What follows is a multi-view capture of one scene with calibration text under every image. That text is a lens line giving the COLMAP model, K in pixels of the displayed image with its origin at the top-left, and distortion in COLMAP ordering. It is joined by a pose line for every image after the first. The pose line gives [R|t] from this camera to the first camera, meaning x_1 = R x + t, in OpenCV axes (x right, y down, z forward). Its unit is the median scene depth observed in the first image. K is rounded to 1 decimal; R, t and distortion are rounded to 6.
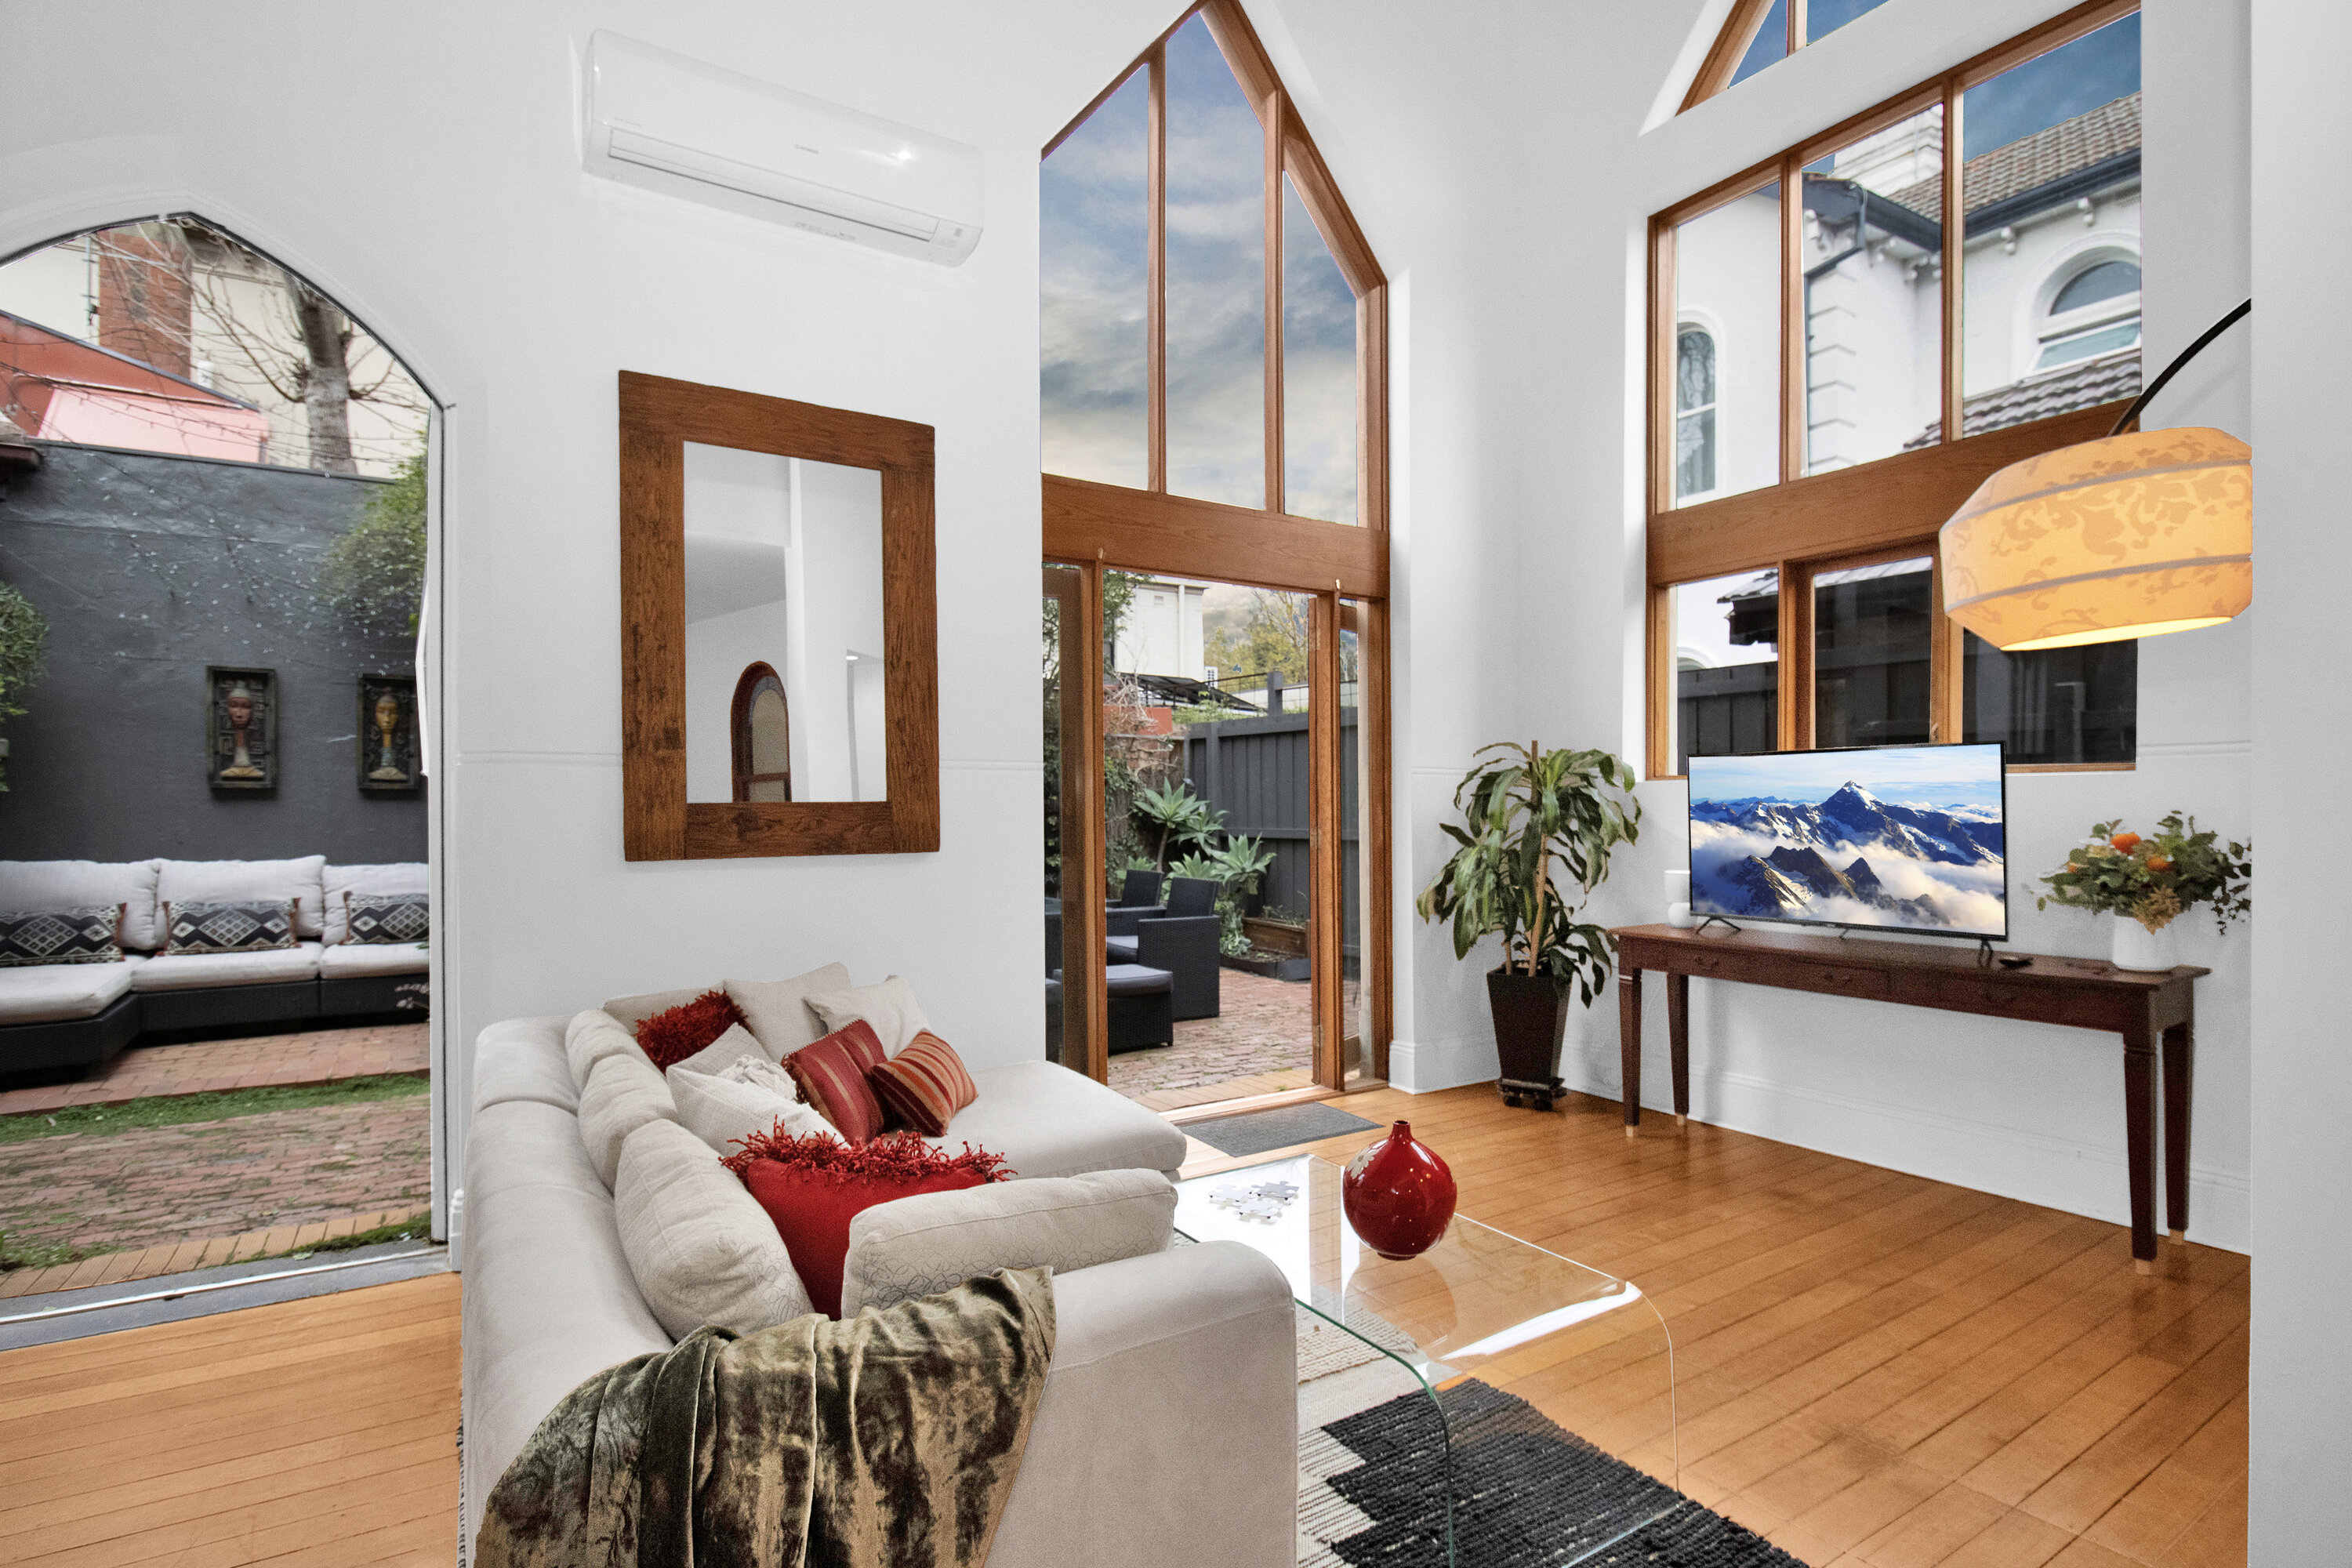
lens RADIAL K [[1147.3, 0, 1200.2], [0, 1147.3, 825.4], [0, 0, 1]] dist [-0.003219, -0.000734]
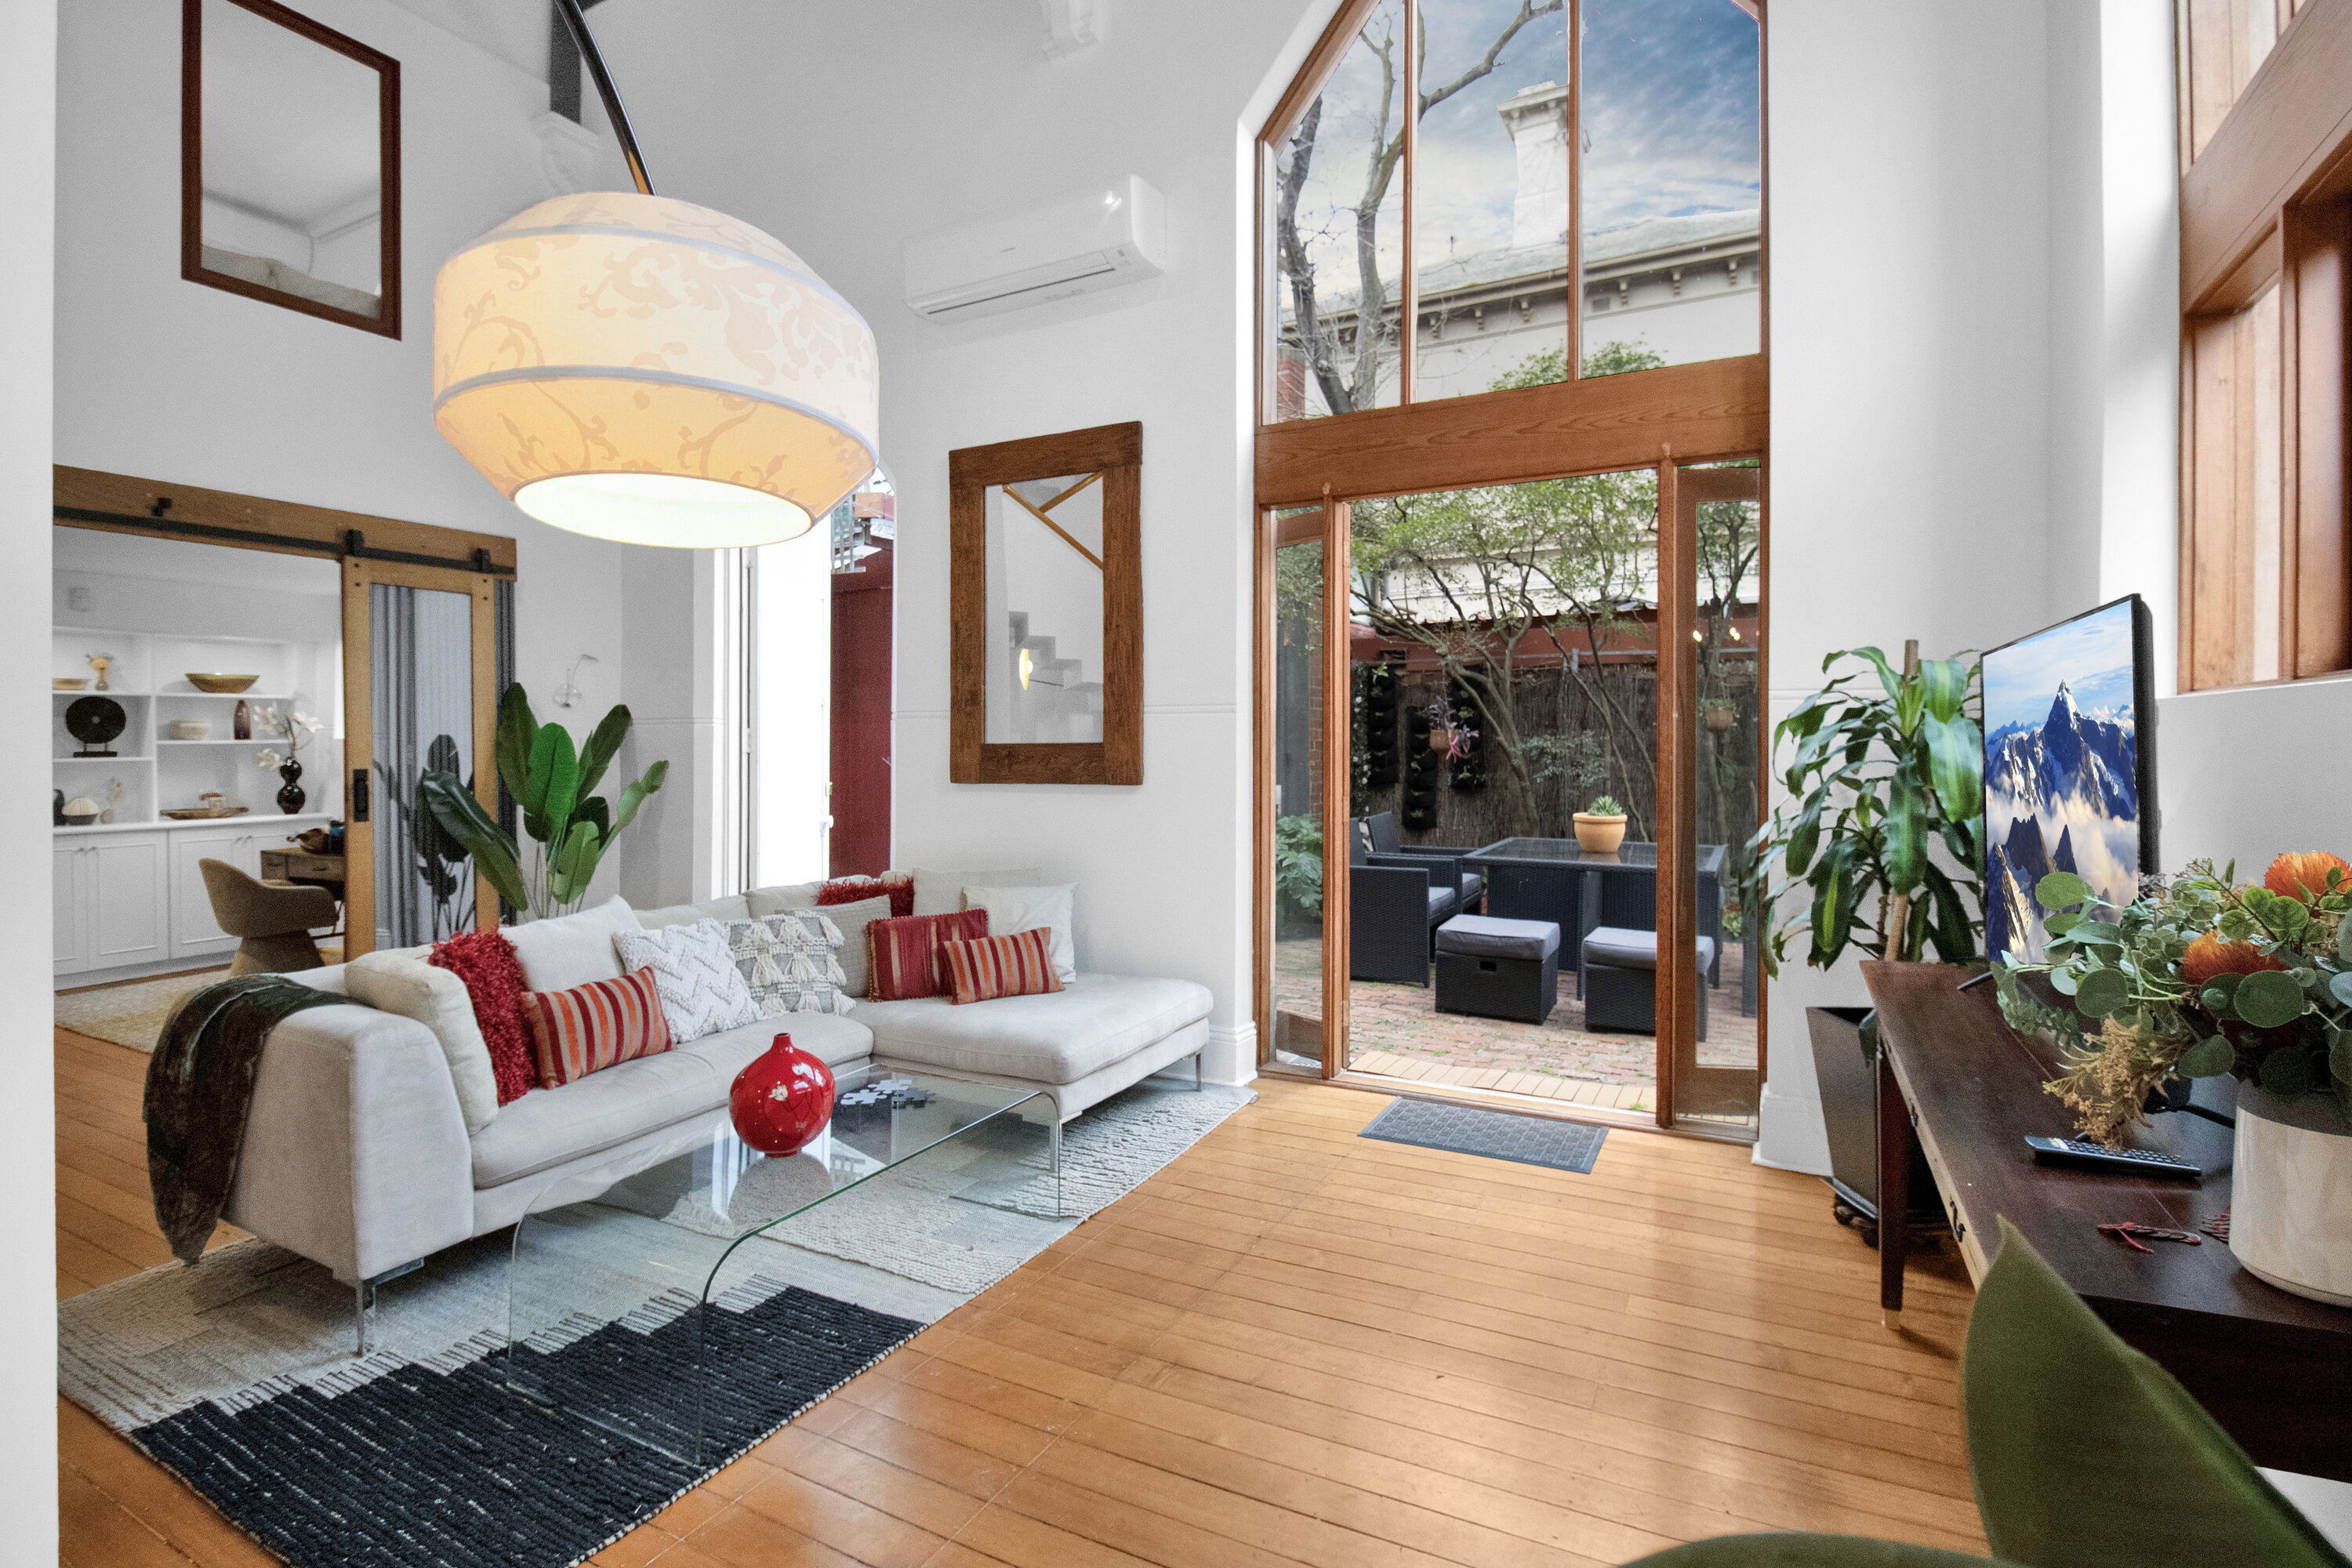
lens RADIAL K [[1129.9, 0, 1205.2], [0, 1129.9, 749.2], [0, 0, 1]] dist [0.000183, -0.009806]
pose [[0.495816, 0.005648, -0.868409, 0.663415], [-0.012310, 0.999924, -0.000525, -0.010976], [0.868341, 0.010950, 0.495848, 0.404479]]
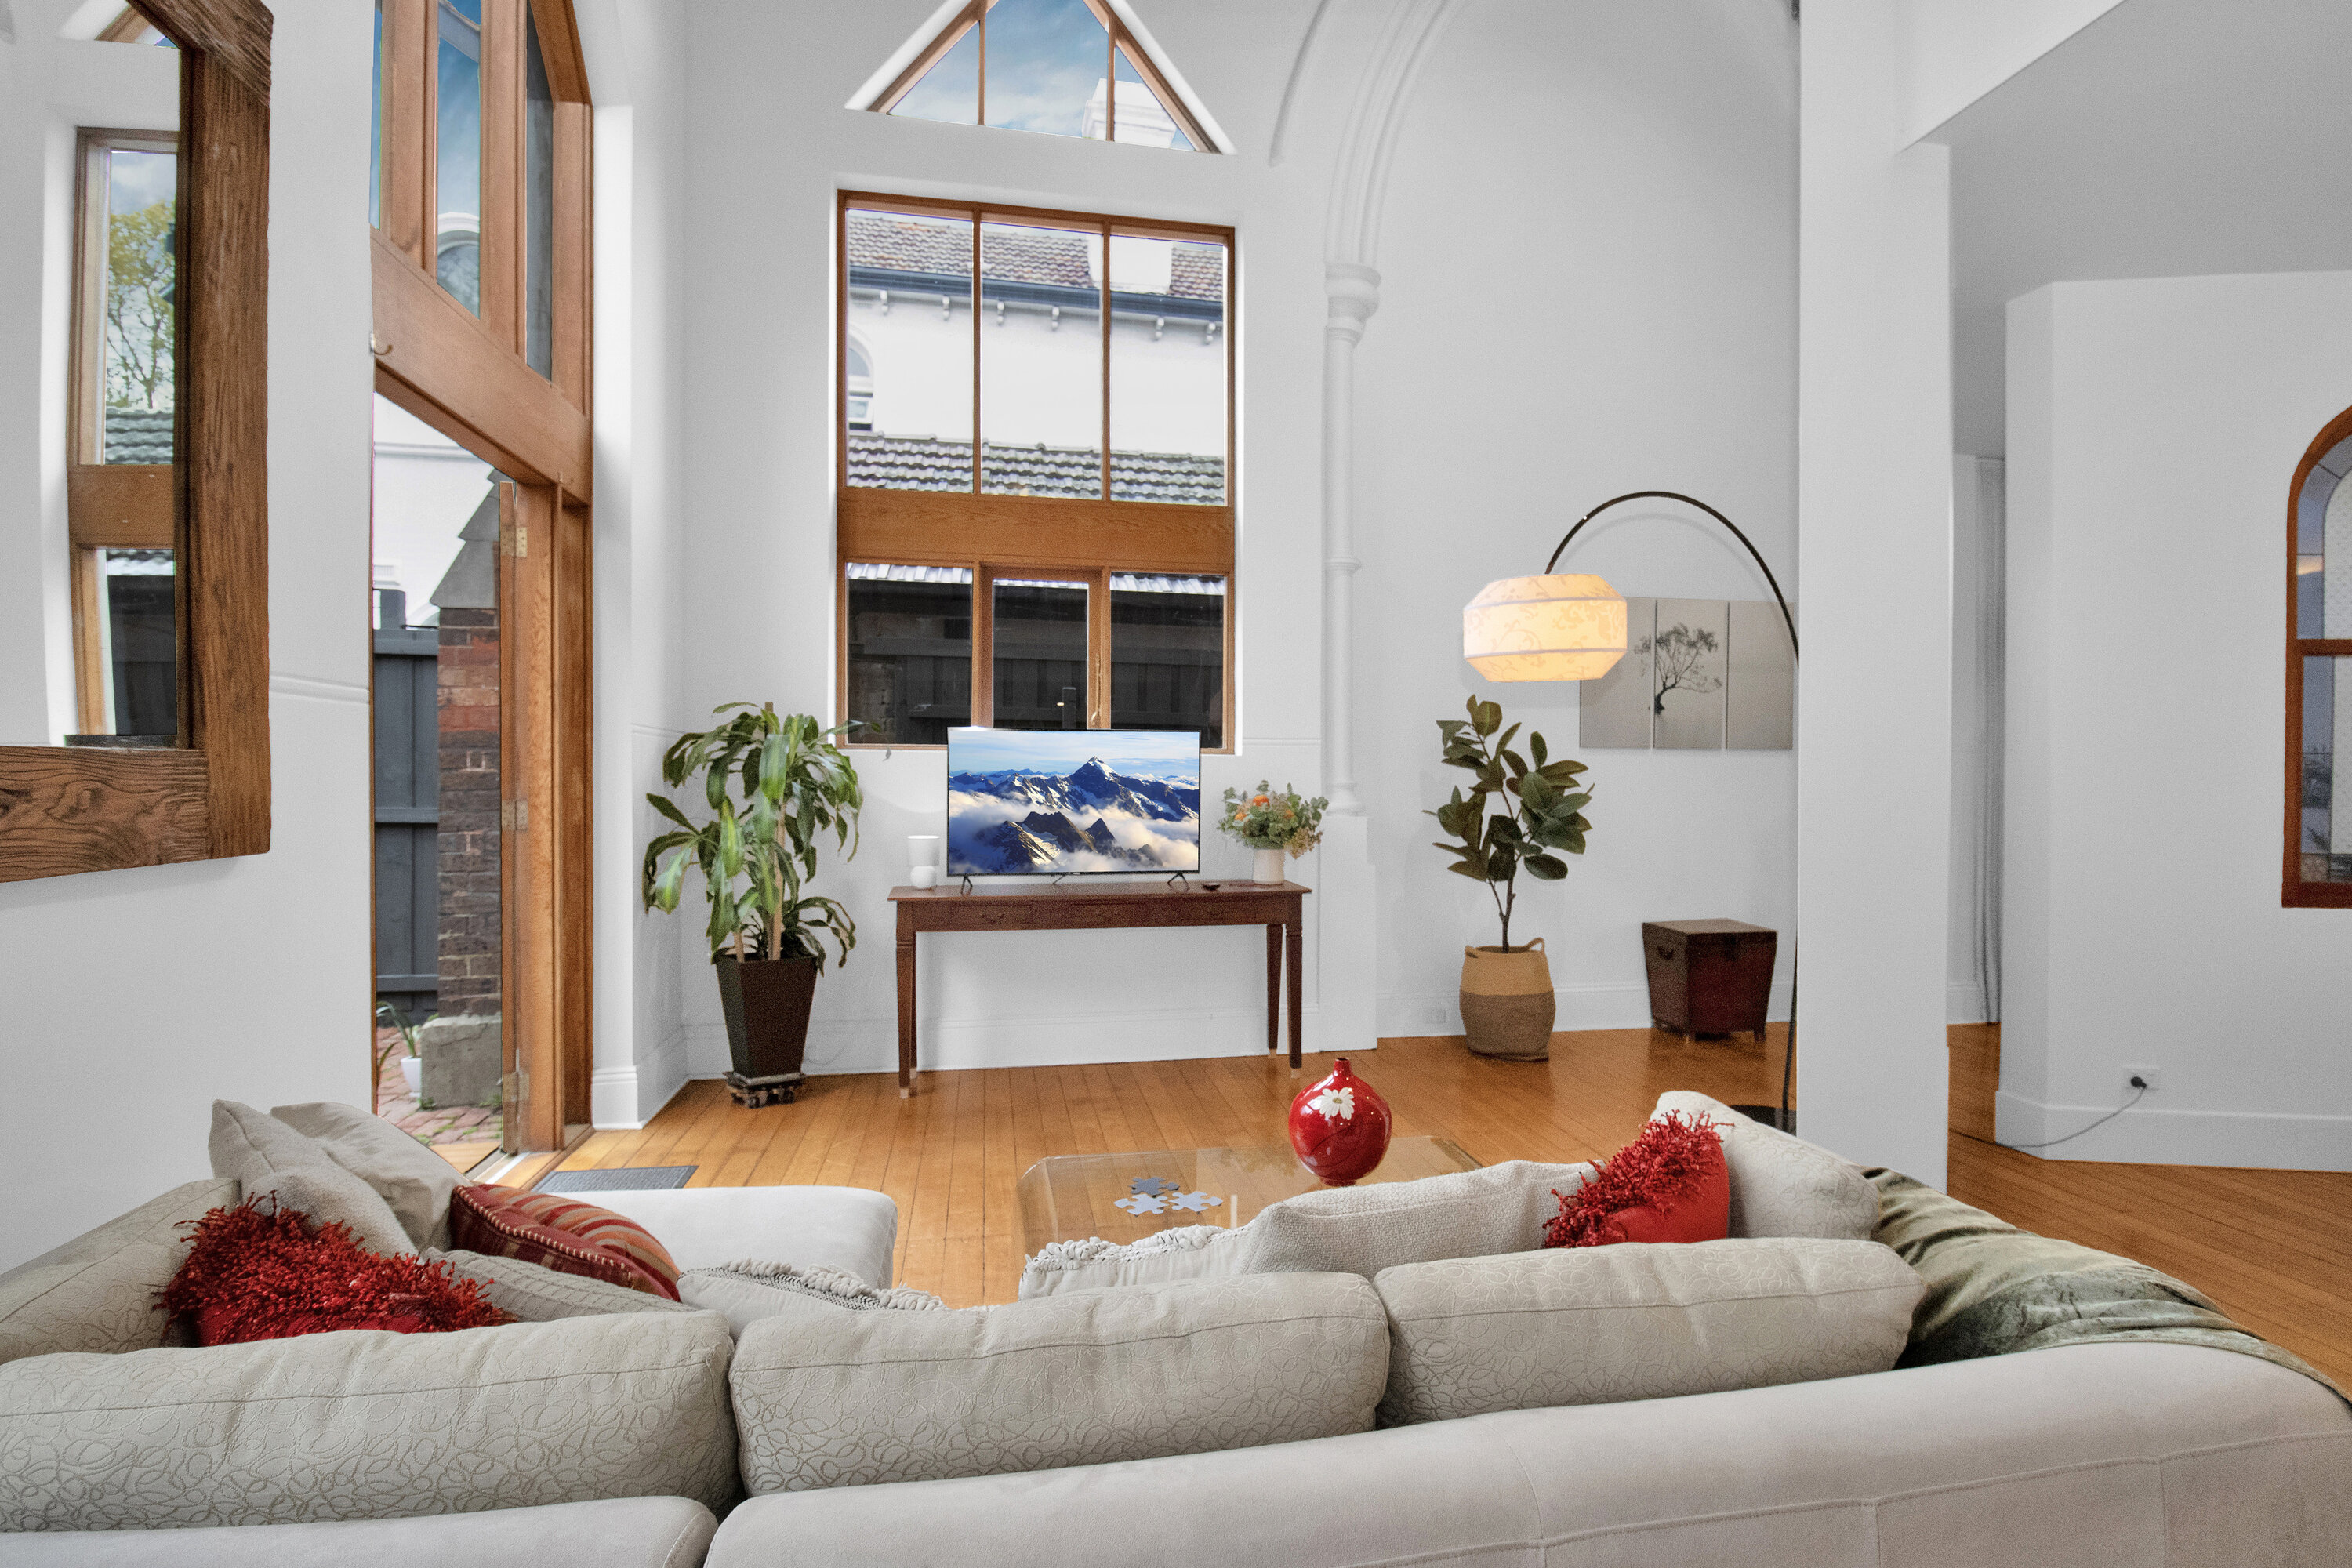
lens RADIAL K [[1128.0, 0, 1196.8], [0, 1128.0, 793.6], [0, 0, 1]] dist [-0.002731, -0.000439]
pose [[0.374278, -0.005033, 0.927303, -0.442095], [0.012731, 0.999919, 0.000289, 0.001329], [-0.927229, 0.011697, 0.374311, 0.361608]]
